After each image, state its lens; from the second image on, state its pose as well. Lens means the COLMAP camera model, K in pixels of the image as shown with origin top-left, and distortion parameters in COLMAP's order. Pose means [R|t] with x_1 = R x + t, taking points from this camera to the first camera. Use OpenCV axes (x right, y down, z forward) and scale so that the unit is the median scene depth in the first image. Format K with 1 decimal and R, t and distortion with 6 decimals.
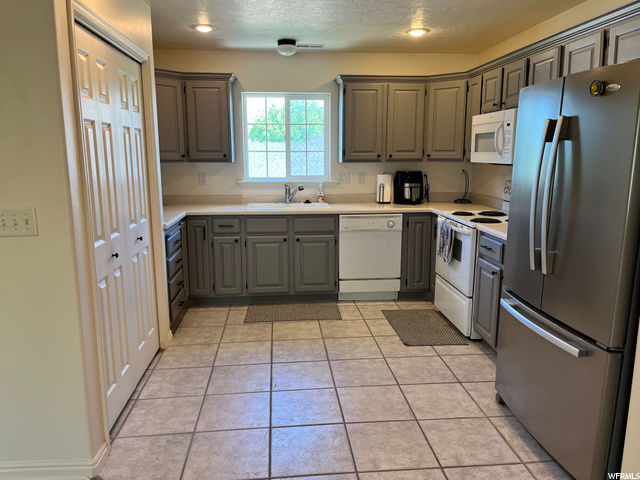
lens RADIAL K [[482.5, 0, 320.9], [0, 482.5, 240.2], [0, 0, 1]] dist [0.024865, -0.010727]
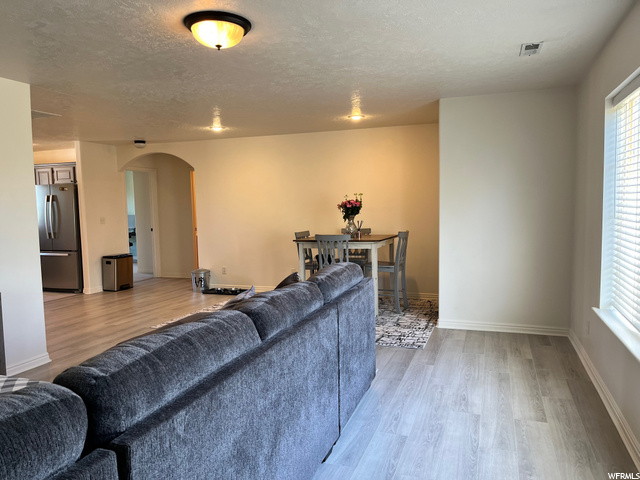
lens RADIAL K [[482.5, 0, 321.7], [0, 482.5, 238.1], [0, 0, 1]] dist [0.024865, -0.010727]
pose [[0.420954, -0.067982, 0.904531, -0.932197], [0.179645, 0.983684, -0.009673, 0.221433], [-0.889115, 0.166566, 0.426299, -1.094797]]
